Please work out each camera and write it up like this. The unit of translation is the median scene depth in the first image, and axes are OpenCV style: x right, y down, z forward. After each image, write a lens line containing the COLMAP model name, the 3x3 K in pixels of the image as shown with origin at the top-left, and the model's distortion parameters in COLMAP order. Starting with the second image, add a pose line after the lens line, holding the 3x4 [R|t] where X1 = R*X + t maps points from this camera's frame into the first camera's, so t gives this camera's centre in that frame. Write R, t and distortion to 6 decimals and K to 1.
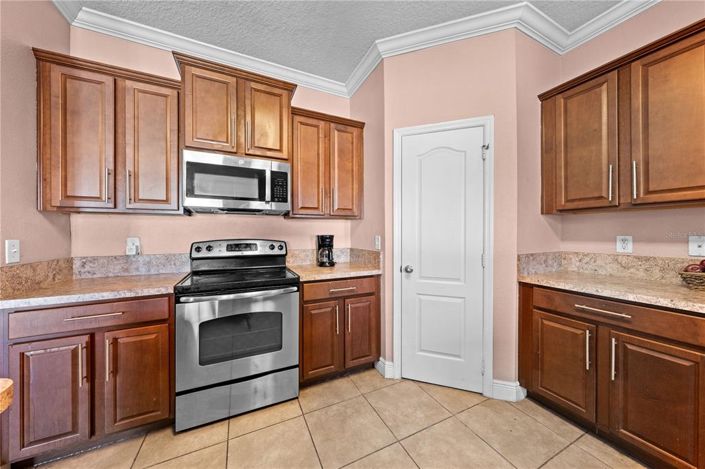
lens RADIAL K [[238.2, 0, 354.4], [0, 238.2, 233.5], [0, 0, 1]] dist [-0.001418, 0.000115]
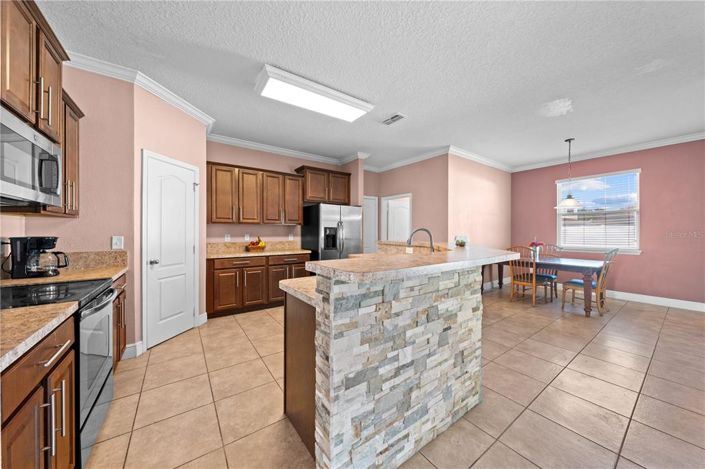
lens RADIAL K [[243.9, 0, 354.8], [0, 243.9, 232.9], [0, 0, 1]] dist [0.000524, 0.000077]
pose [[-0.172288, -0.002052, 0.985044, -1.420942], [-0.001145, 0.999998, 0.001883, -0.010854], [-0.985046, -0.000803, -0.172290, 0.167815]]
